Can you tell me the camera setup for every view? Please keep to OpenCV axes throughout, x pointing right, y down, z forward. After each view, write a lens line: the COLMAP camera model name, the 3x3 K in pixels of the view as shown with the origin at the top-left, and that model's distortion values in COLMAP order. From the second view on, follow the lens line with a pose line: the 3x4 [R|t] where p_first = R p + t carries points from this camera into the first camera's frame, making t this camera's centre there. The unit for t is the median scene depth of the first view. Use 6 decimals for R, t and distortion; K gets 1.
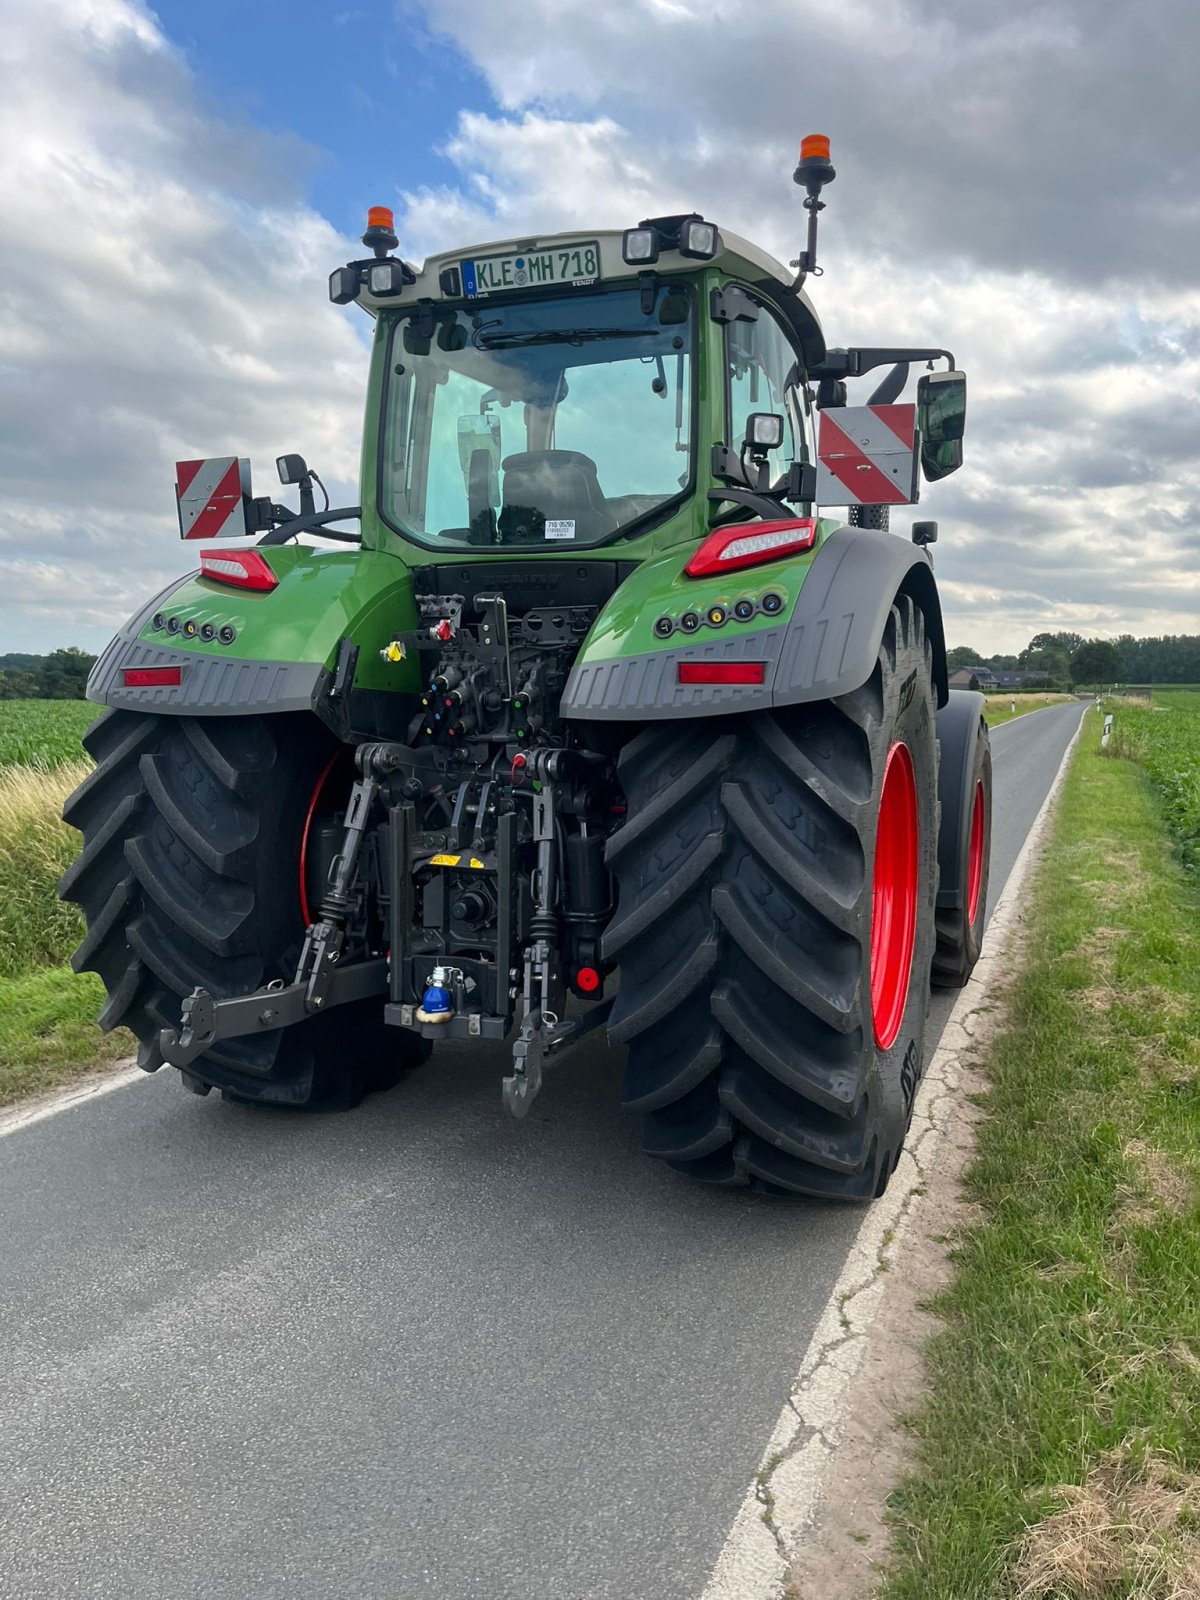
lens RADIAL K [[1212.8, 0, 600.0], [0, 1212.8, 800.0], [0, 0, 1]] dist [0.037899, -0.068018]
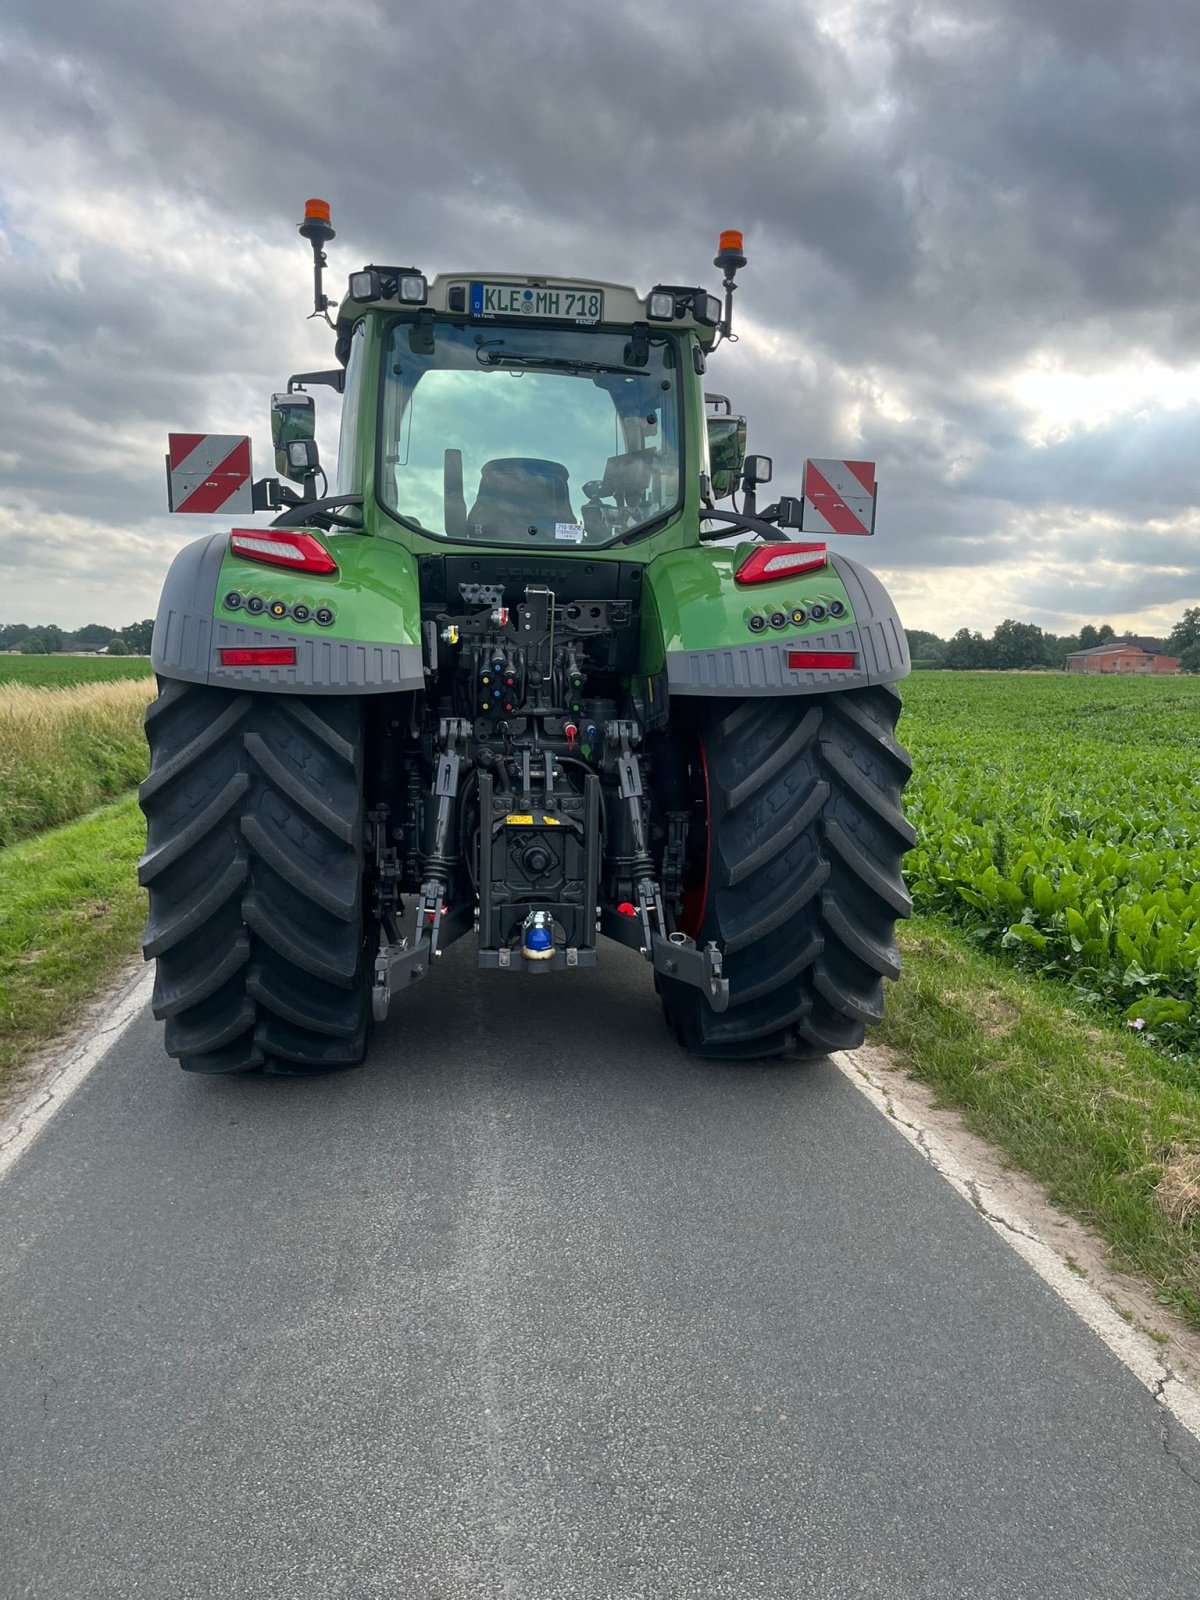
lens RADIAL K [[1238.3, 0, 601.2], [0, 1238.3, 785.7], [0, 0, 1]] dist [0.044261, -0.068271]
pose [[0.859102, -0.044607, 0.509857, -0.643803], [0.037731, 0.999004, 0.023825, -0.007125], [-0.510412, -0.001230, 0.859929, -0.038639]]
